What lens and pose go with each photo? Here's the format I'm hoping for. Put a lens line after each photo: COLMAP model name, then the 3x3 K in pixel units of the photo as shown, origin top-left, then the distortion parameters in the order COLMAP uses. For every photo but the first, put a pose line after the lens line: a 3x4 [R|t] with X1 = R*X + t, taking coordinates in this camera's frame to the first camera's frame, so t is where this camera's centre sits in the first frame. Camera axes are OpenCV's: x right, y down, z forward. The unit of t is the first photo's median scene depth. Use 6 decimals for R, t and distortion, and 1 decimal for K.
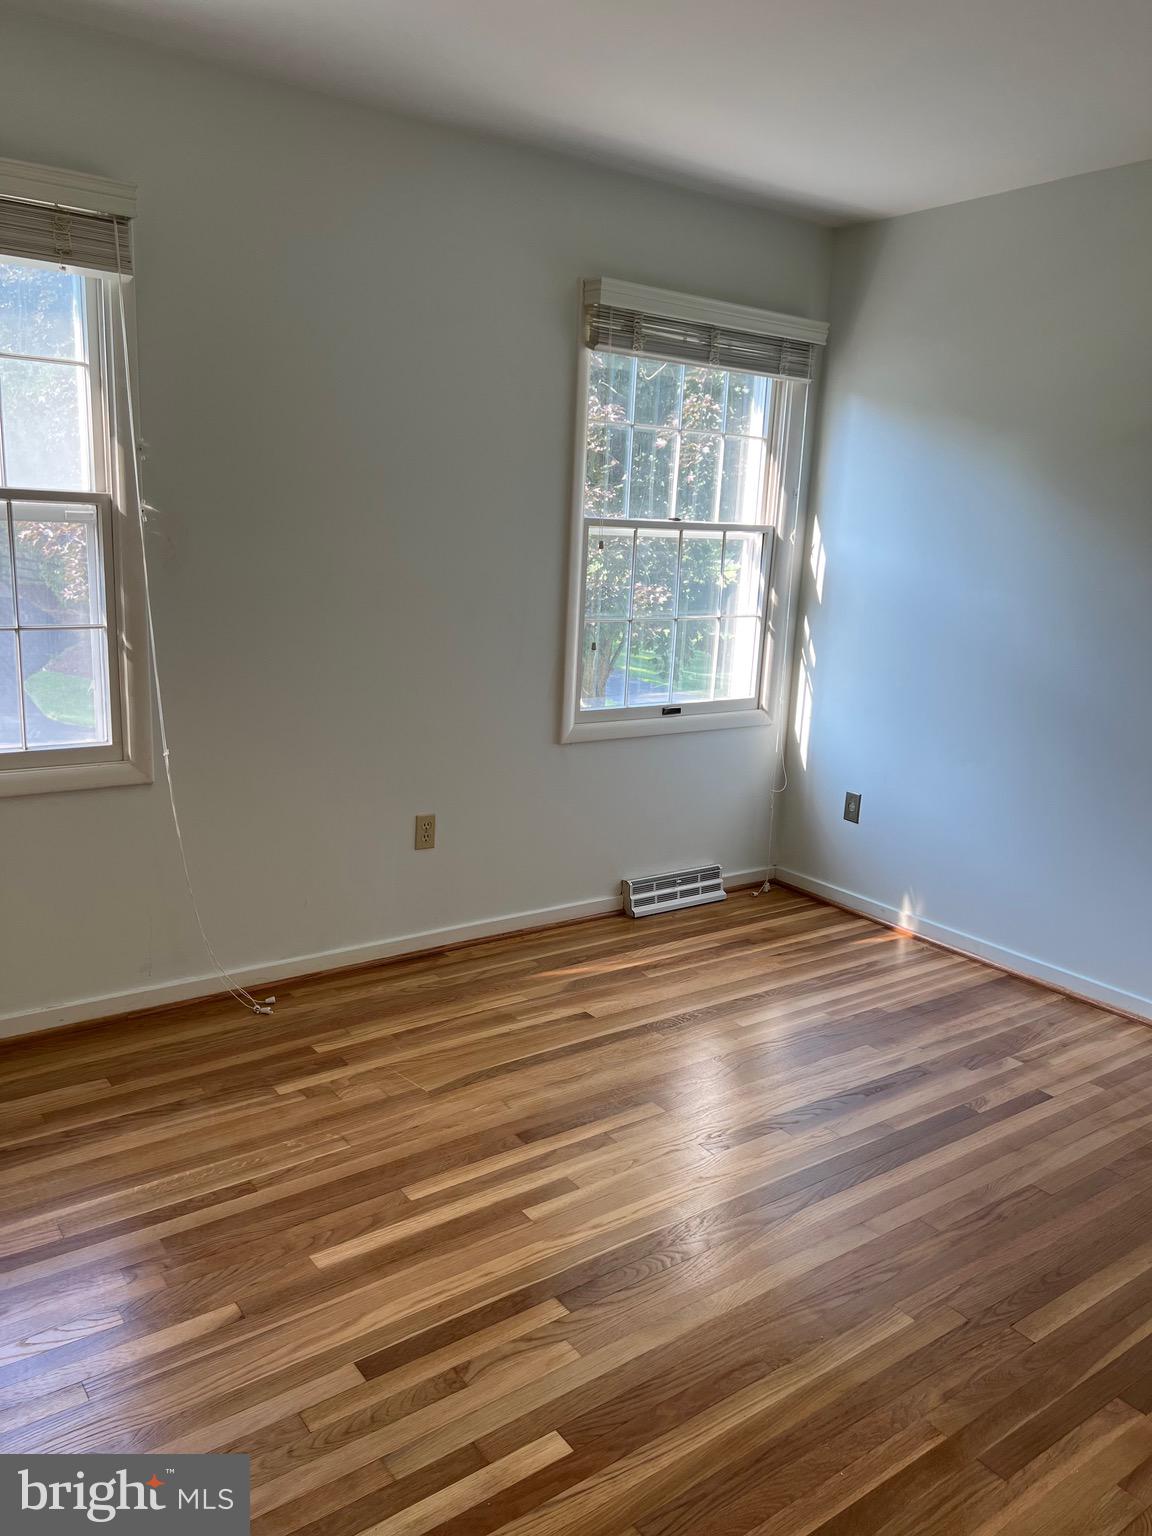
lens RADIAL K [[1150.5, 0, 573.0], [0, 1150.5, 779.7], [0, 0, 1]] dist [0.018947, -0.002786]
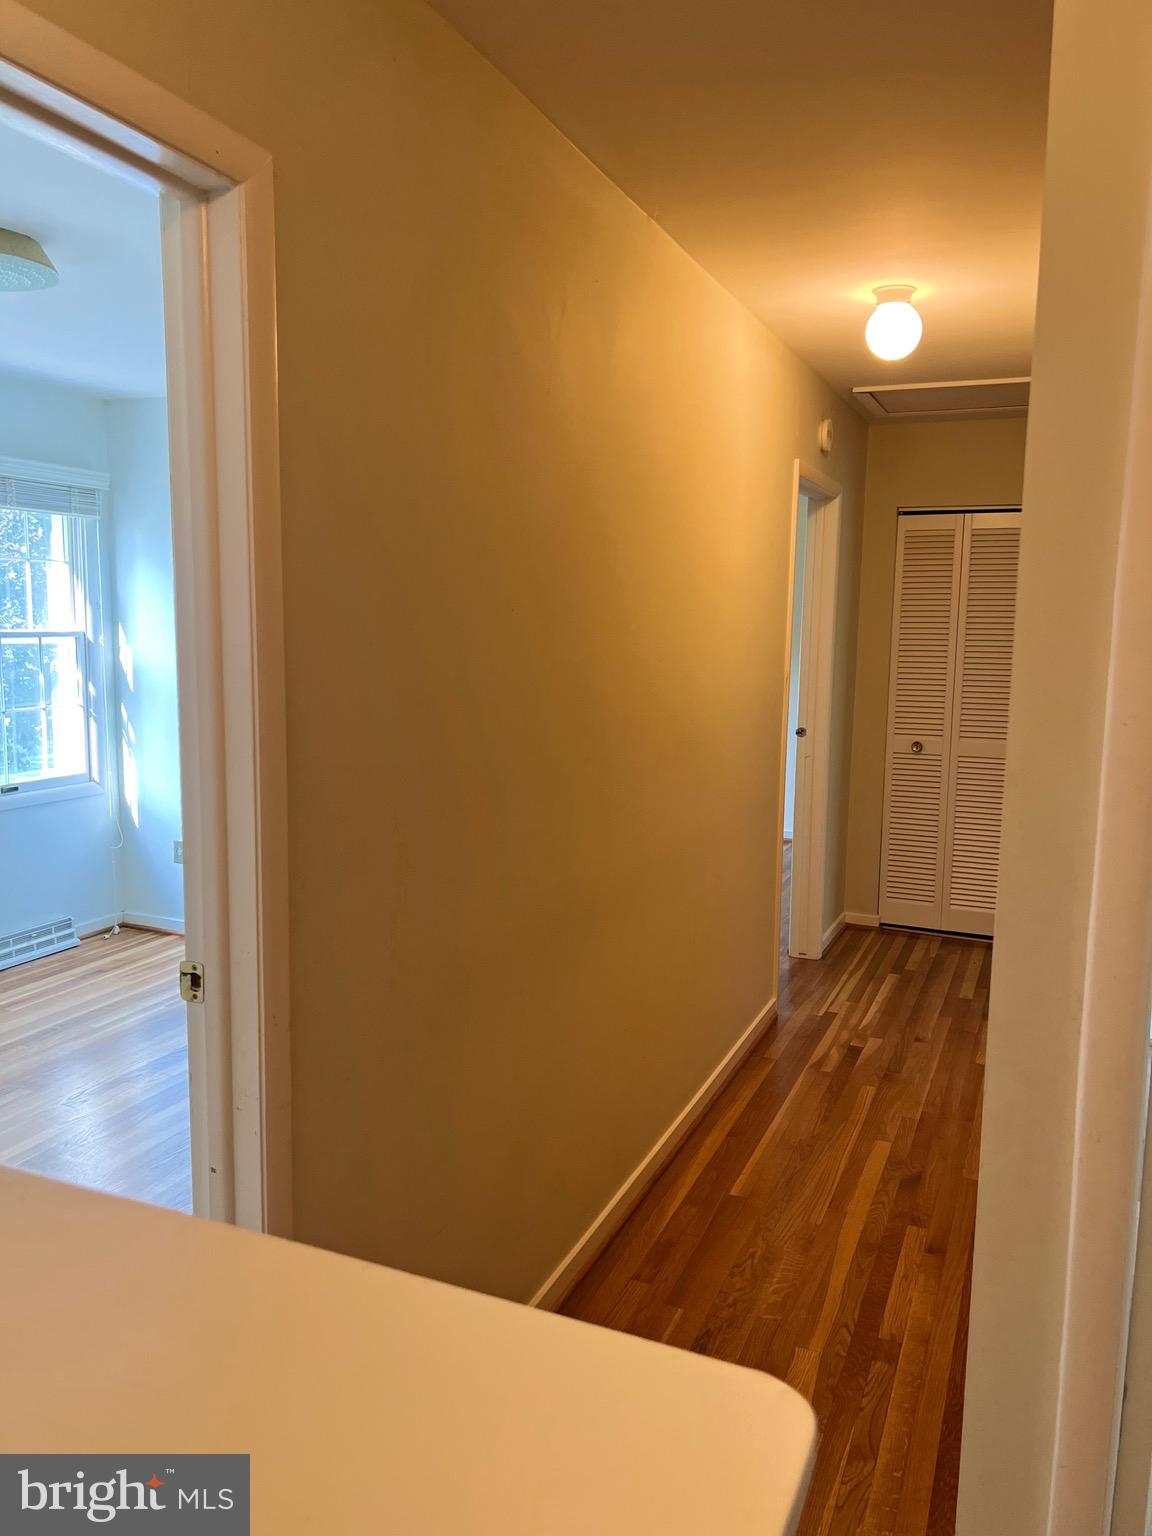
lens RADIAL K [[1150.5, 0, 577.9], [0, 1150.5, 805.6], [0, 0, 1]] dist [0.018947, -0.002786]
pose [[0.858782, -0.100053, 0.502478, -0.009708], [0.117785, 0.993033, -0.003574, 0.028156], [-0.498619, 0.062254, 0.864583, -0.298681]]
